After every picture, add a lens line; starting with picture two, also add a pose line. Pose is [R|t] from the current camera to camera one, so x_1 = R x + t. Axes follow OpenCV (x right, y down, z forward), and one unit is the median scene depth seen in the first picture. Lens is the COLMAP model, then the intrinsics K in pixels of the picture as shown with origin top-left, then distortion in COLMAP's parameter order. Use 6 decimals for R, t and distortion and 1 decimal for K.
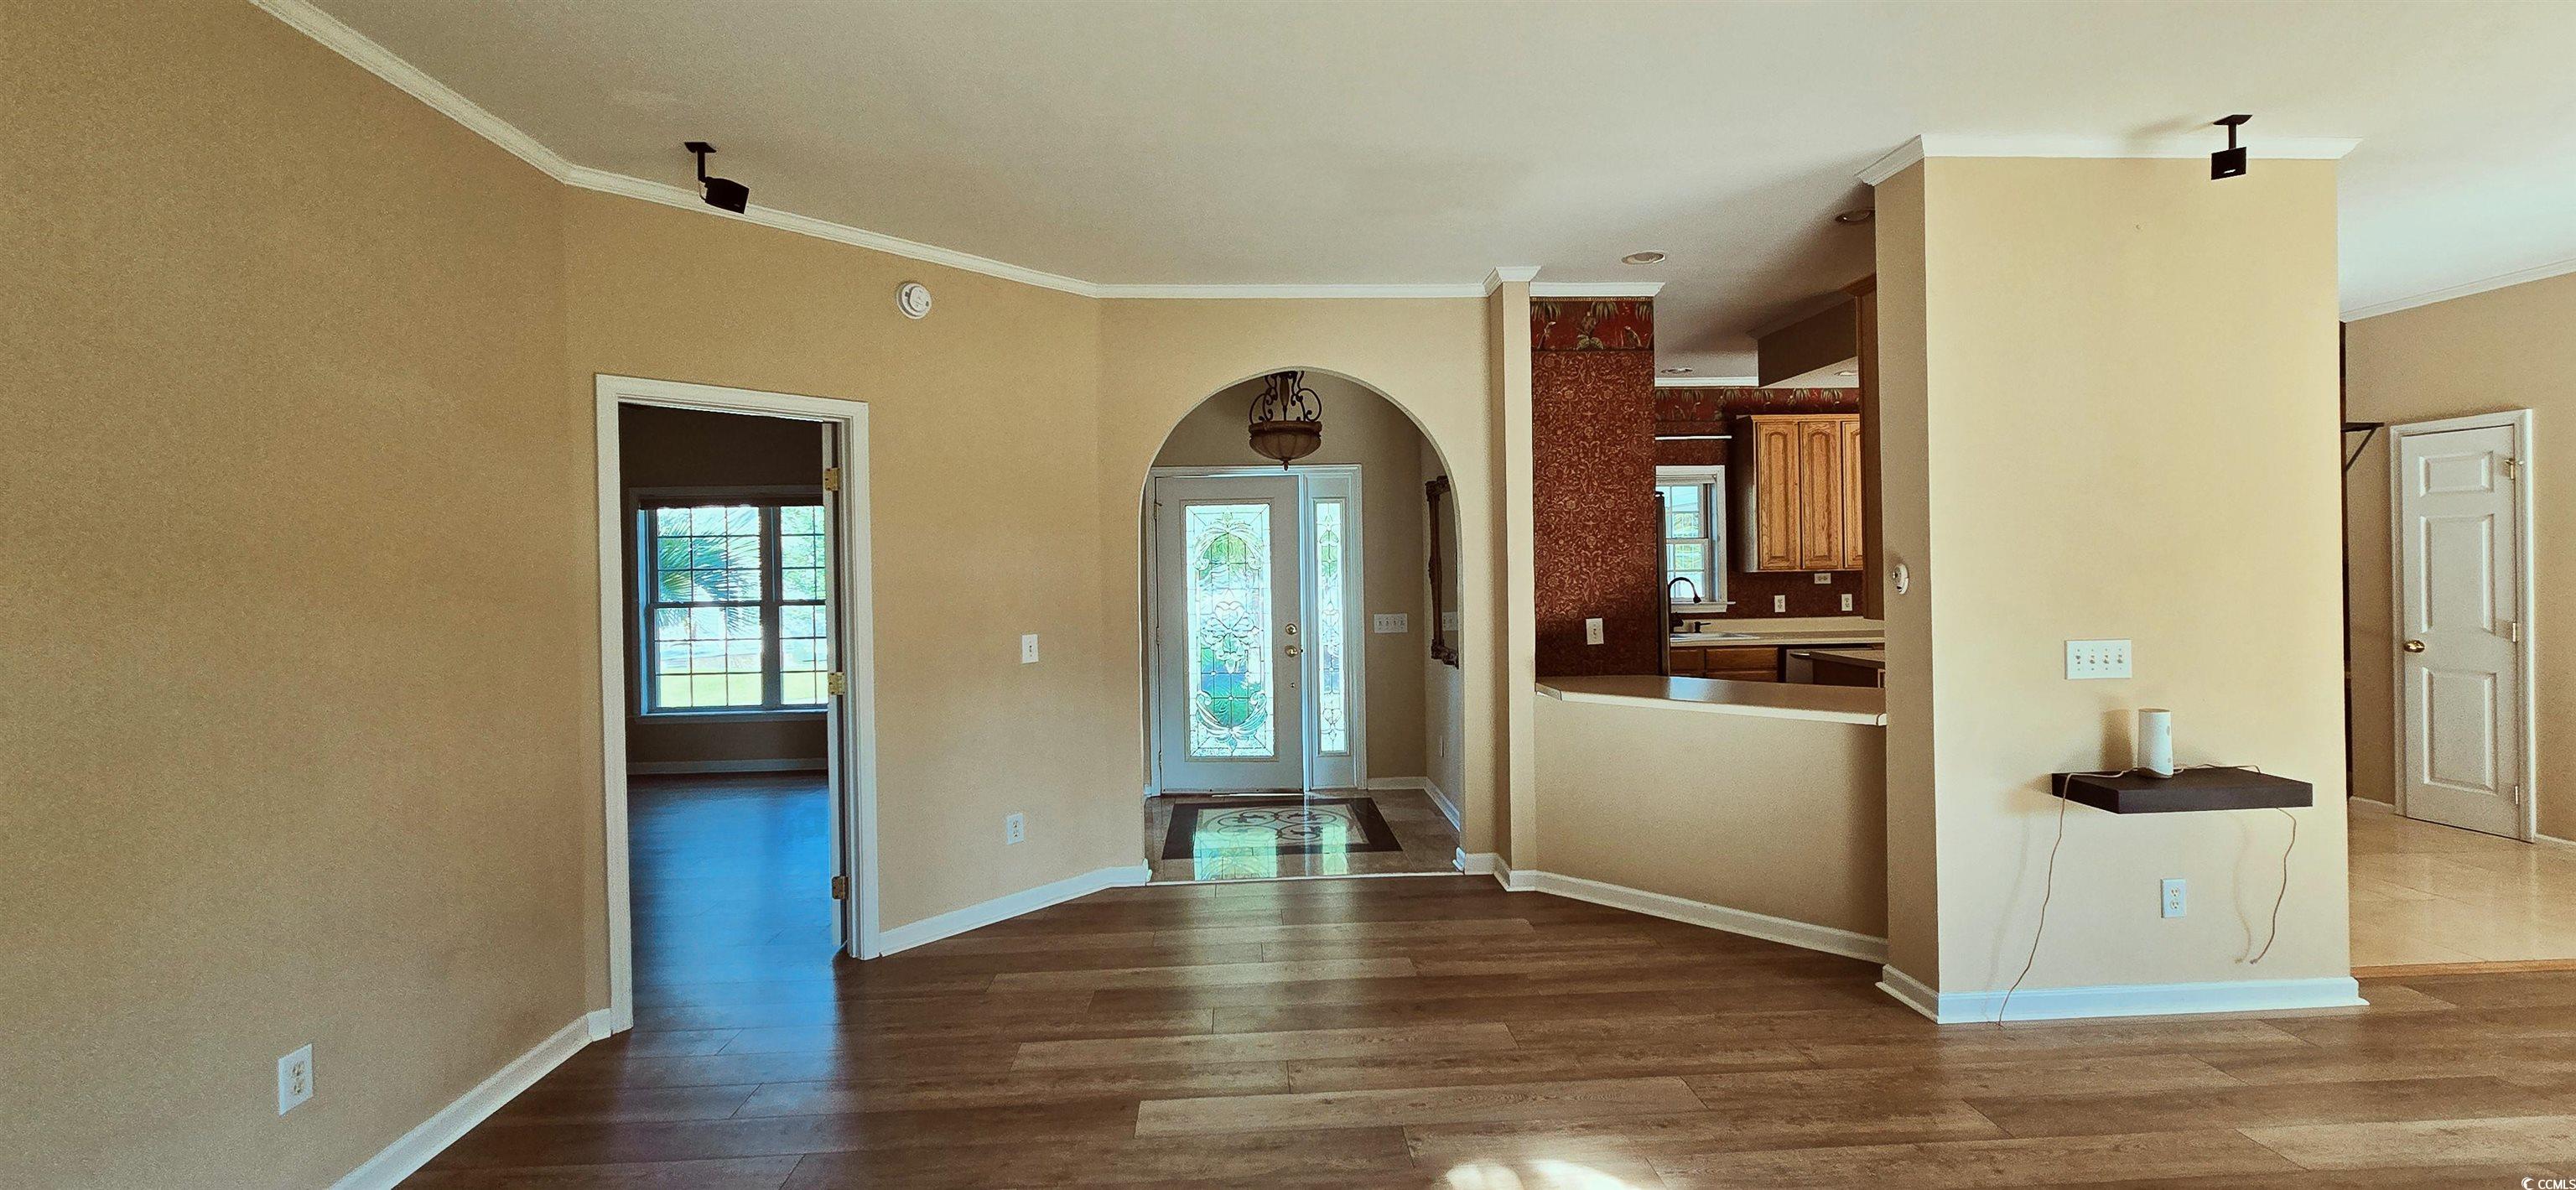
lens RADIAL K [[1046.0, 0, 1296.2], [0, 1046.0, 573.1], [0, 0, 1]] dist [-0.000446, 0.000122]
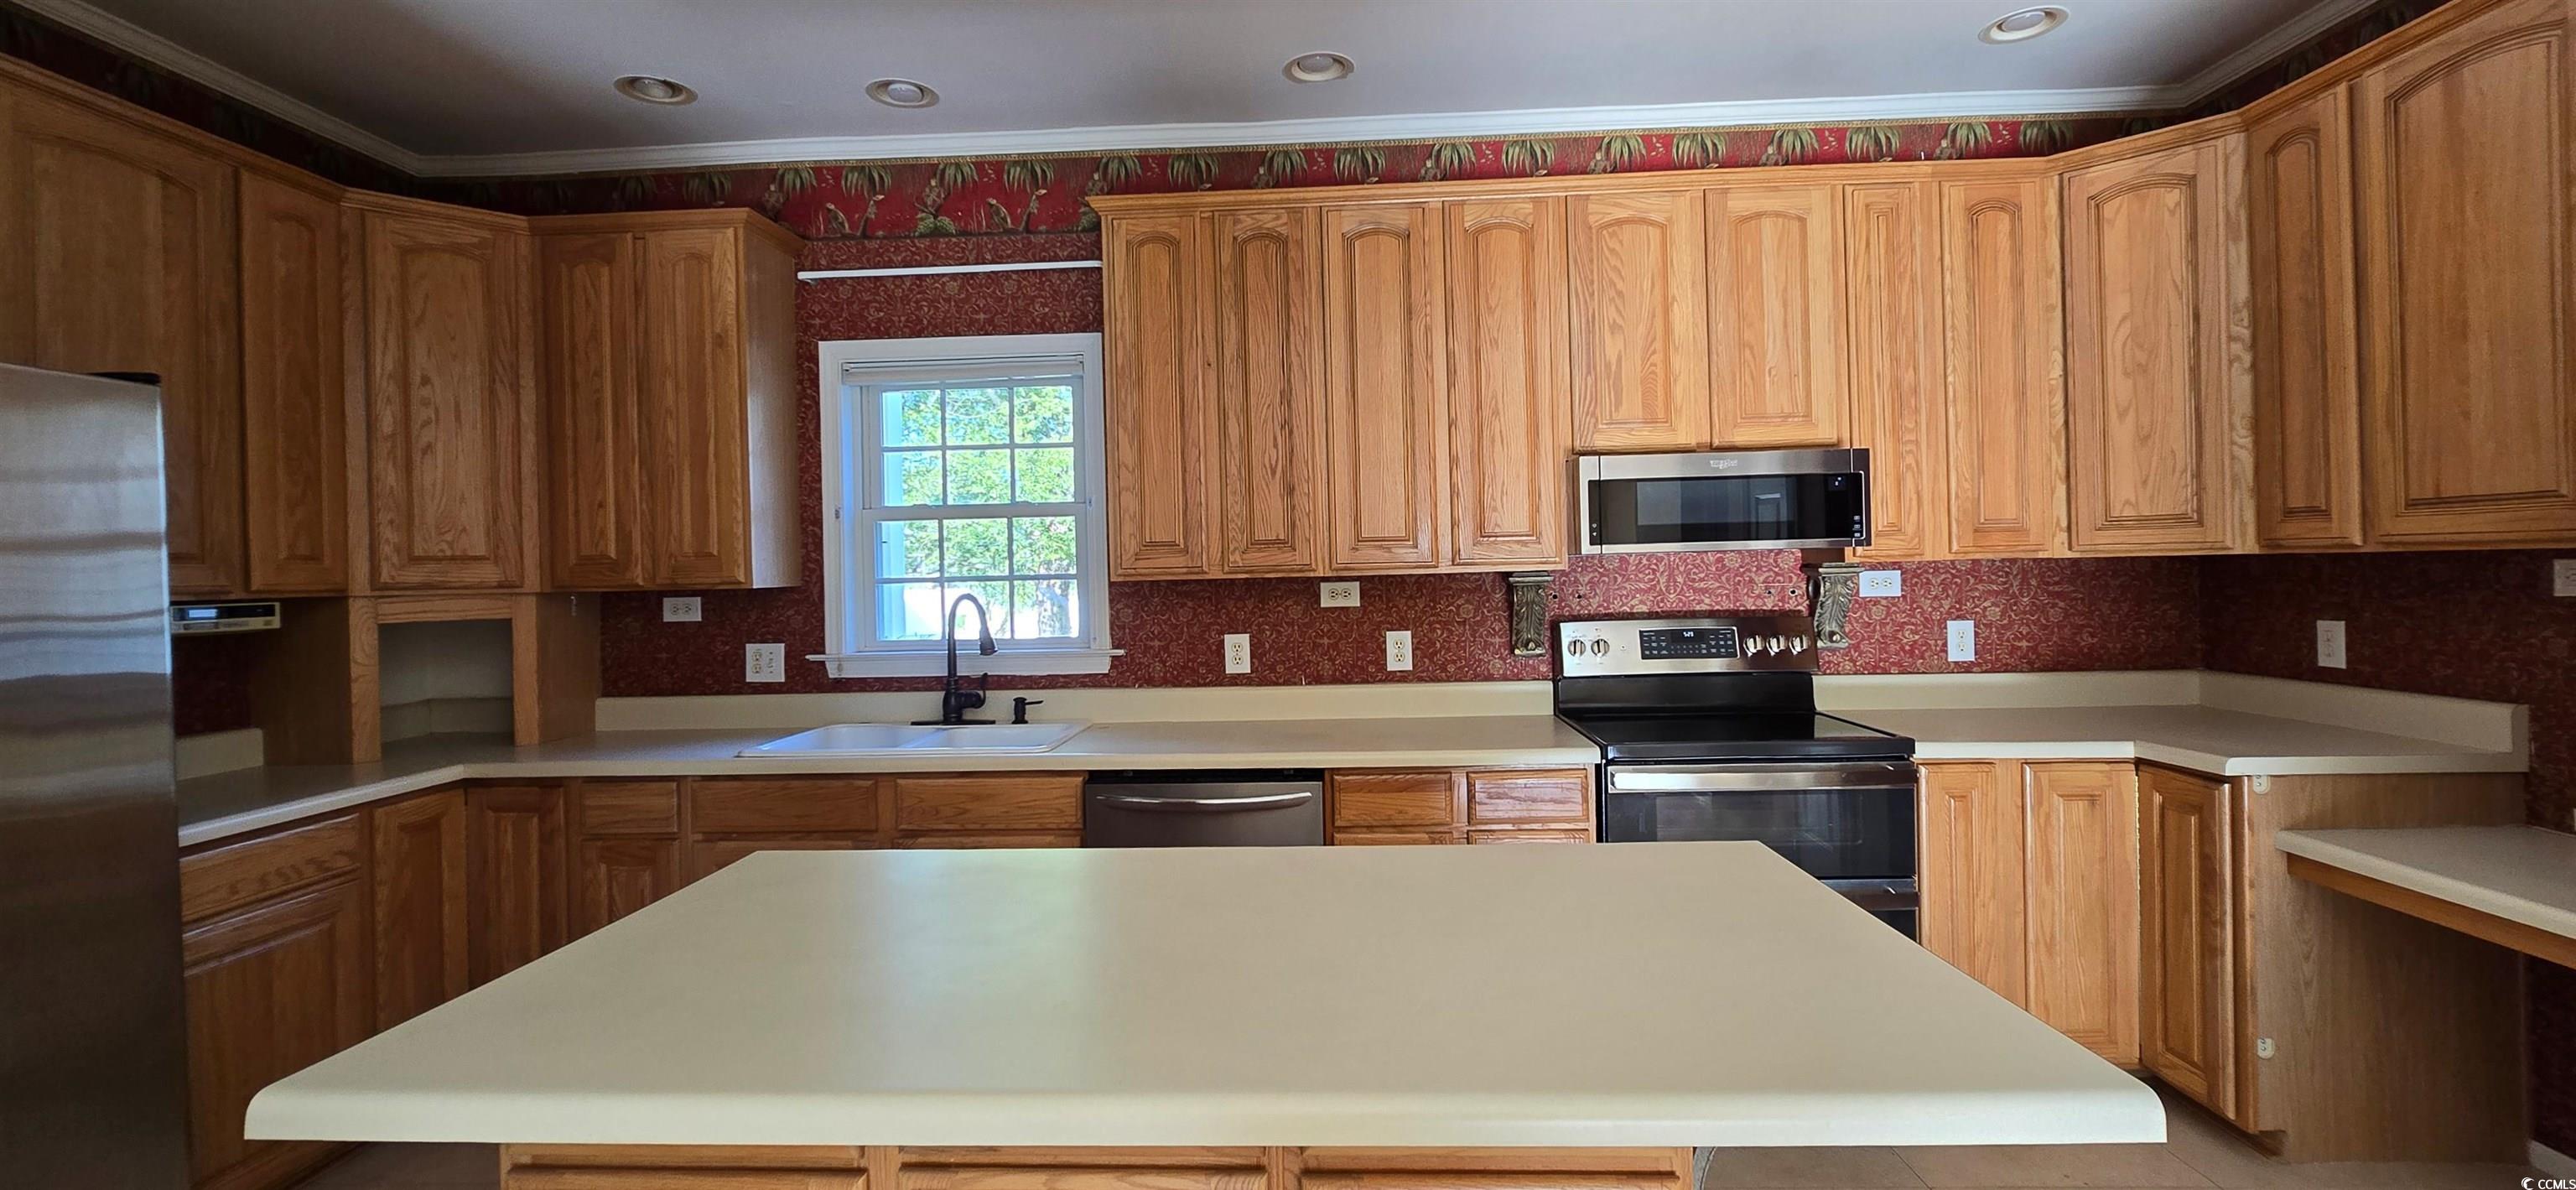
lens RADIAL K [[1125.6, 0, 1306.1], [0, 1125.6, 583.2], [0, 0, 1]] dist [-0.001506, -0.000244]
pose [[0.995424, -0.004036, -0.095467, 0.558173], [0.004797, 0.999958, 0.007745, -0.003082], [0.095432, -0.008168, 0.995402, 0.568494]]
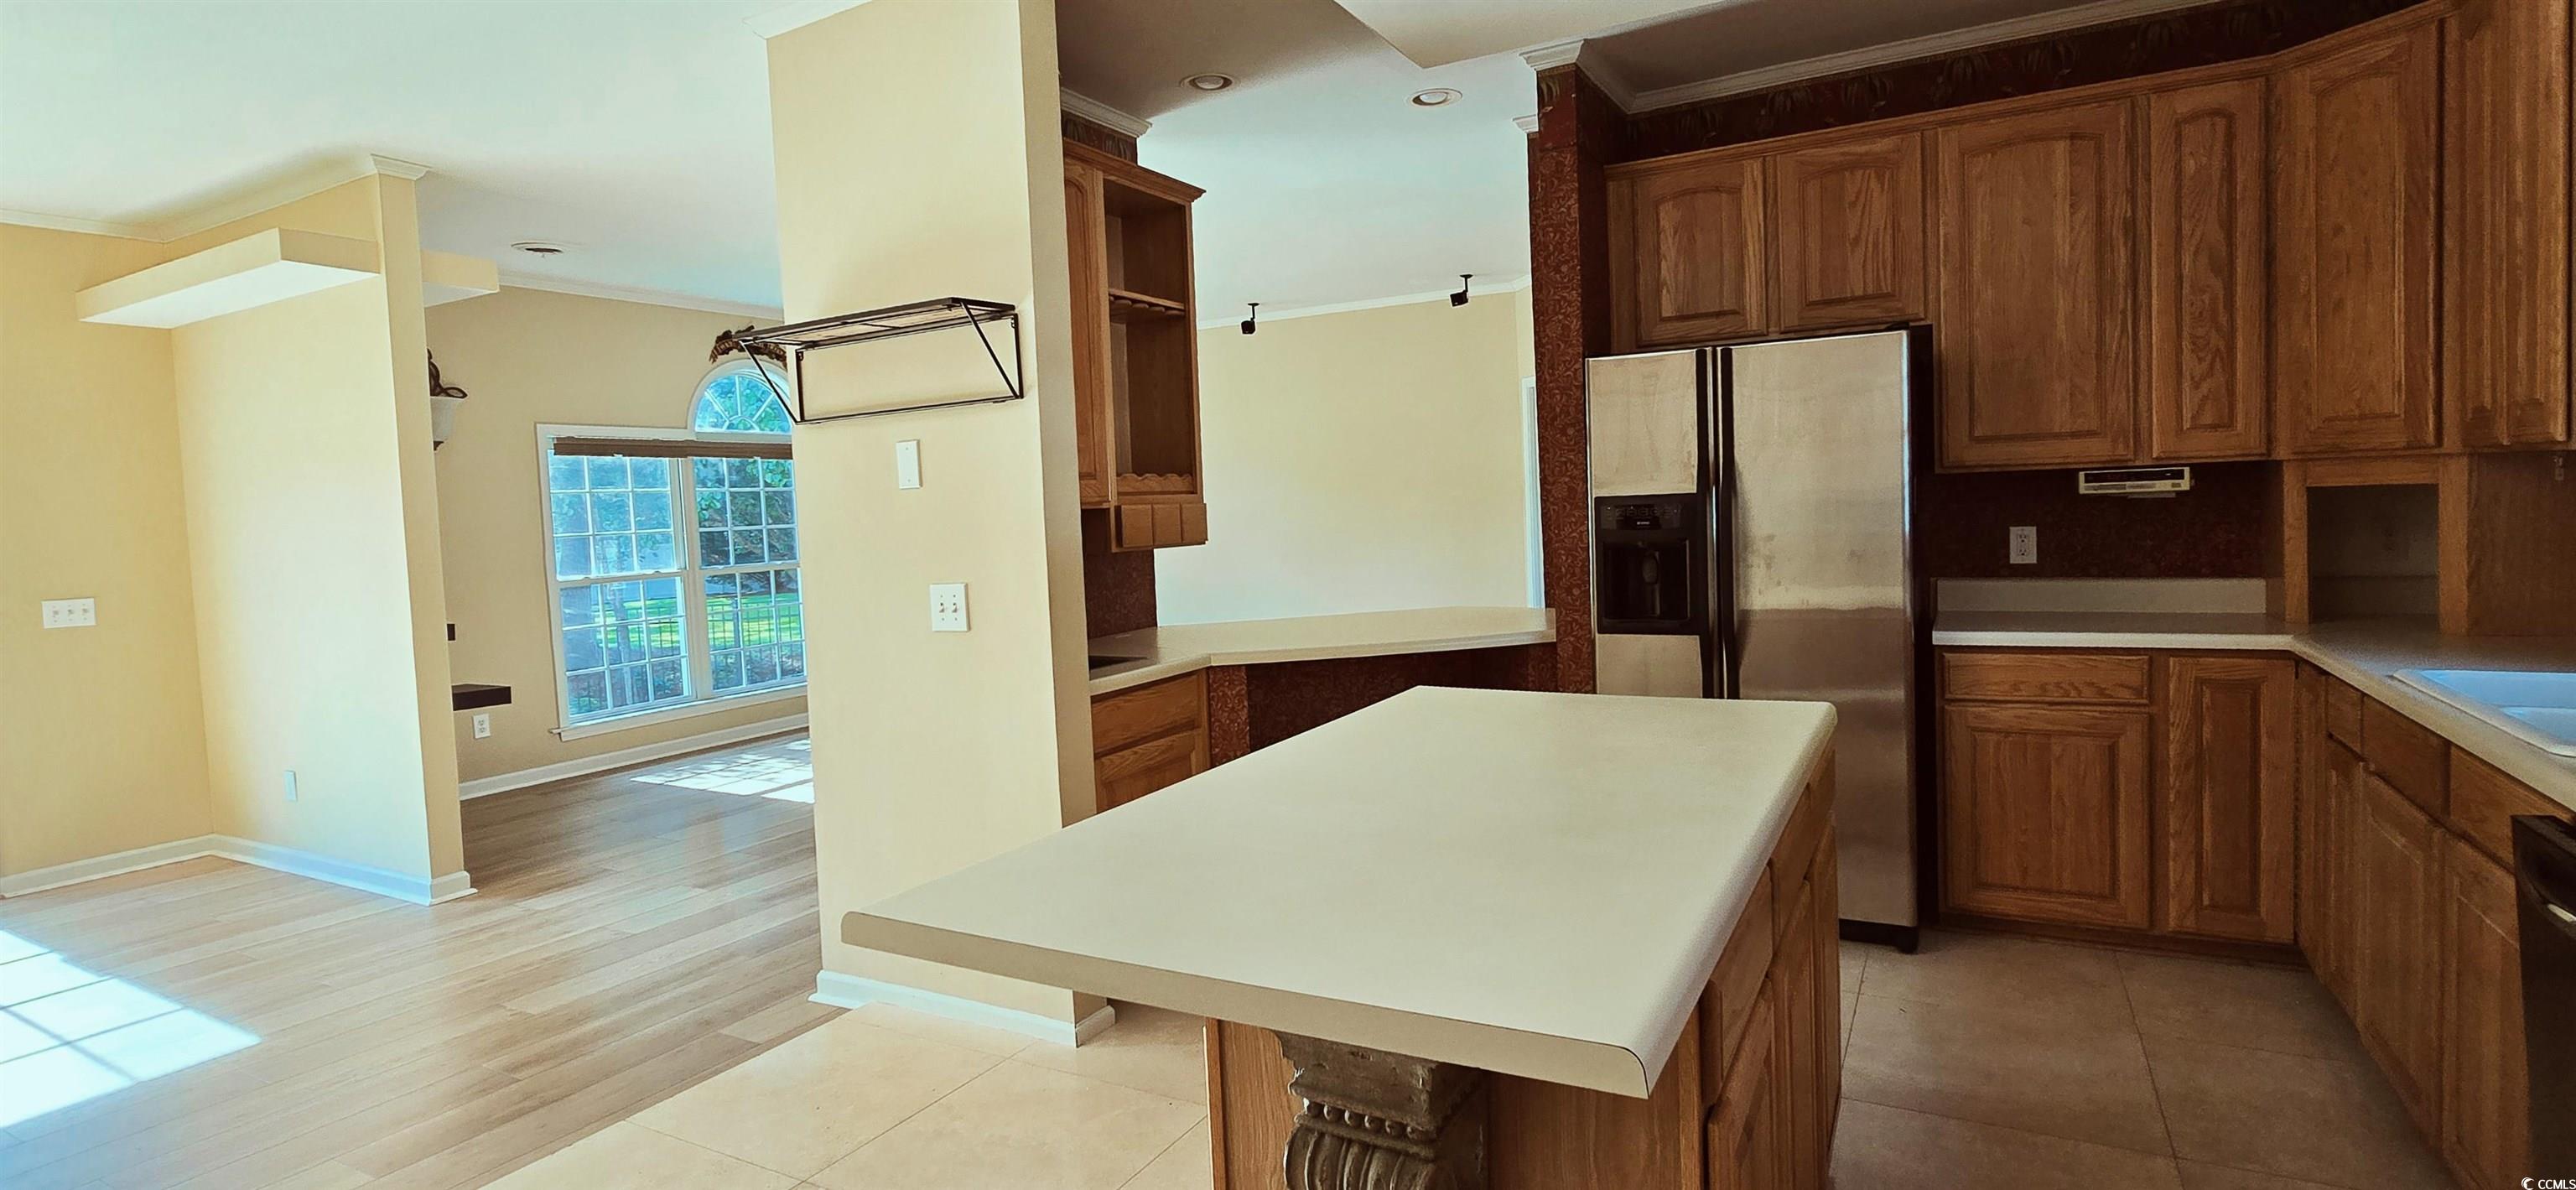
lens RADIAL K [[1347.4, 0, 1353.3], [0, 1347.4, 591.8], [0, 0, 1]] dist [-0.006211, -0.001000]
pose [[-0.558297, 0.093134, -0.824397, 0.789965], [0.042309, 0.995582, 0.083821, -0.004545], [0.828562, 0.011918, -0.559770, 0.945012]]
